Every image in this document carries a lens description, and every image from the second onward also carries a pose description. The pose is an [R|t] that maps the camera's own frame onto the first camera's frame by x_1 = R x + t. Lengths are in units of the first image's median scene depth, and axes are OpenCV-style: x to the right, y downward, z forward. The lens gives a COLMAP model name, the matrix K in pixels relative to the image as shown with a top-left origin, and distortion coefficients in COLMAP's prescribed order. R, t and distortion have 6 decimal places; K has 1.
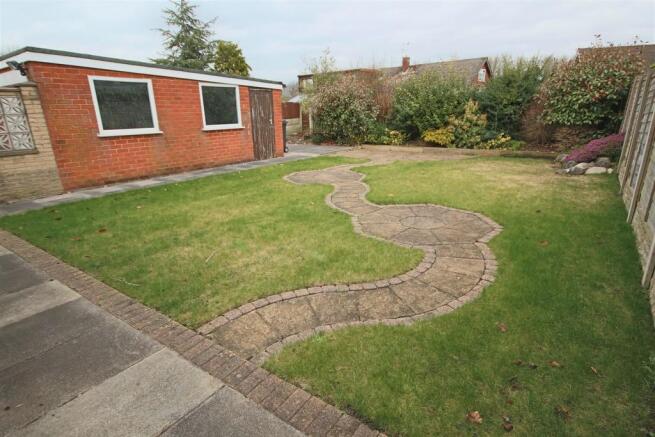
lens RADIAL K [[340.7, 0, 327.4], [0, 340.7, 220.6], [0, 0, 1]] dist [-0.000748, 0.000854]
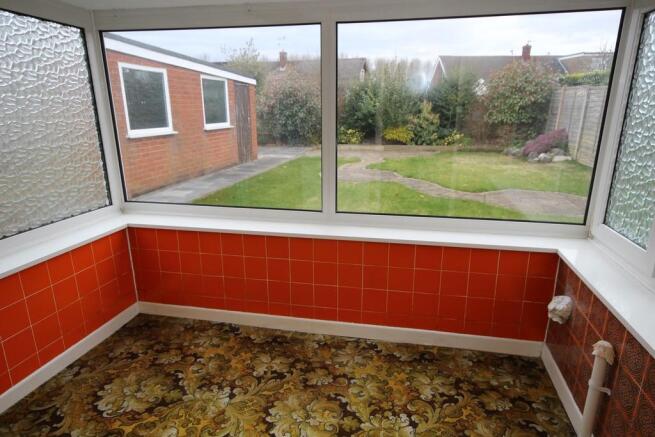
lens RADIAL K [[389.2, 0, 329.3], [0, 389.2, 217.9], [0, 0, 1]] dist [-0.003439, 0.000435]
pose [[0.920466, -0.094073, 0.379333, -0.367098], [0.108675, 0.993928, -0.017213, 0.002270], [-0.375410, 0.057068, 0.925100, -0.000419]]
